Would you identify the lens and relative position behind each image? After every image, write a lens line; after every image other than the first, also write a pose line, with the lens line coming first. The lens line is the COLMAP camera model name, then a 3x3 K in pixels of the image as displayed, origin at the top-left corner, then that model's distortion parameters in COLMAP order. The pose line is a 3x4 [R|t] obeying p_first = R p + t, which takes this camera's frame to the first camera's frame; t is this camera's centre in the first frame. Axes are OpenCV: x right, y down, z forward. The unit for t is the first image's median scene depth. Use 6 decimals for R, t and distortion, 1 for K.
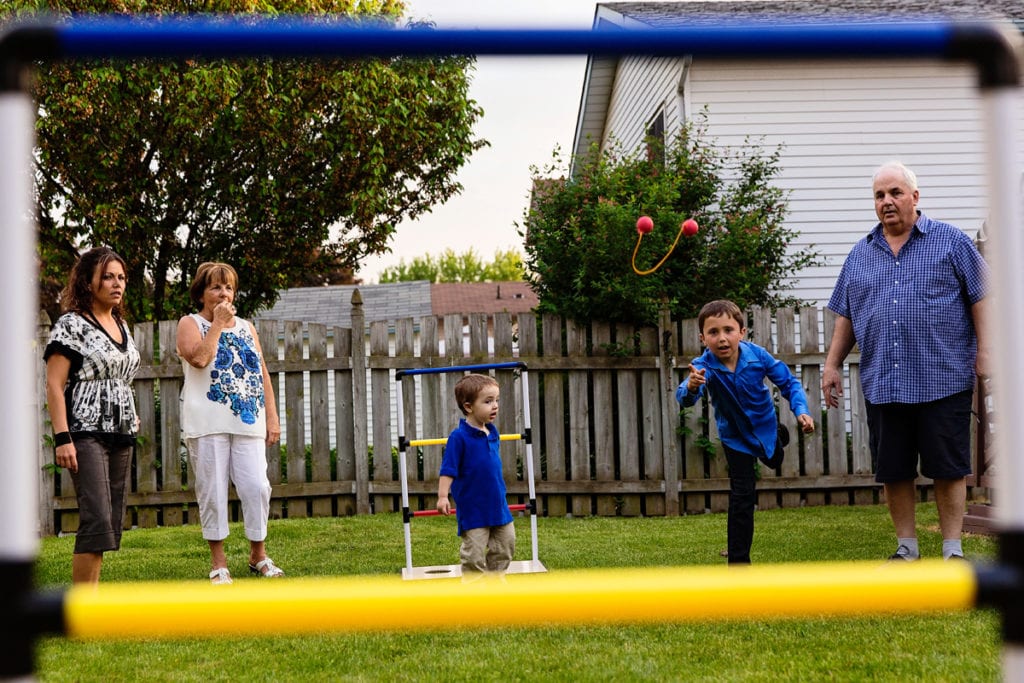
lens RADIAL K [[2603.5, 0, 512.0], [0, 2603.5, 341.5], [0, 0, 1]] dist [0.024974, -0.091697]
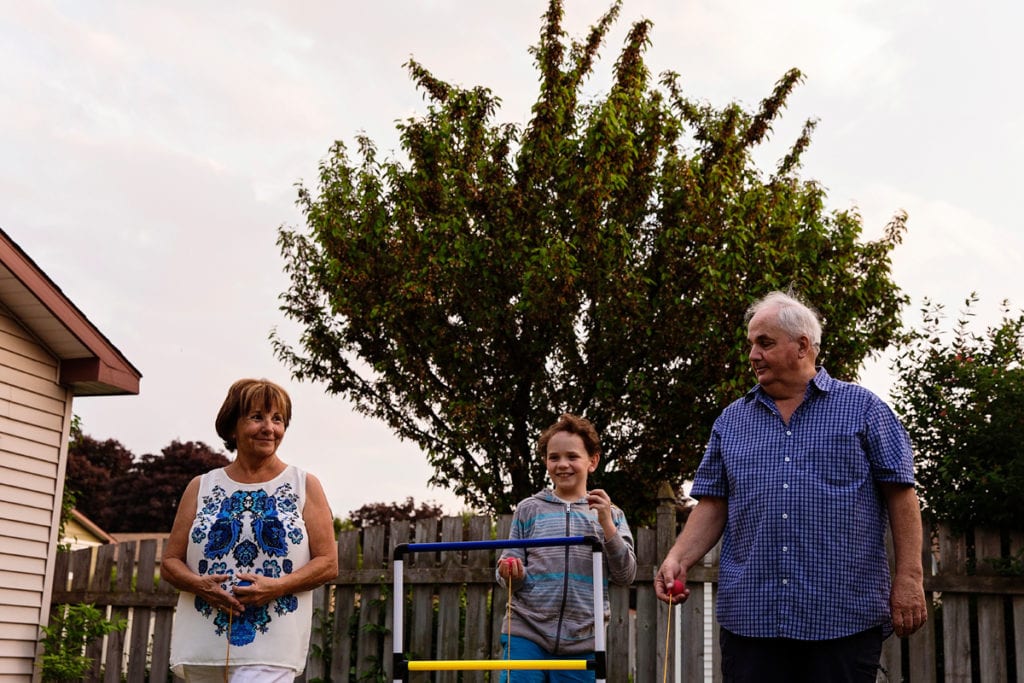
lens RADIAL K [[1460.0, 0, 512.0], [0, 1460.0, 341.5], [0, 0, 1]] dist [0.024804, 0.015020]
pose [[0.873619, -0.050685, -0.483964, 0.119925], [-0.041526, 0.983167, -0.177926, 0.019790], [0.484835, 0.175537, 0.856809, 0.572919]]
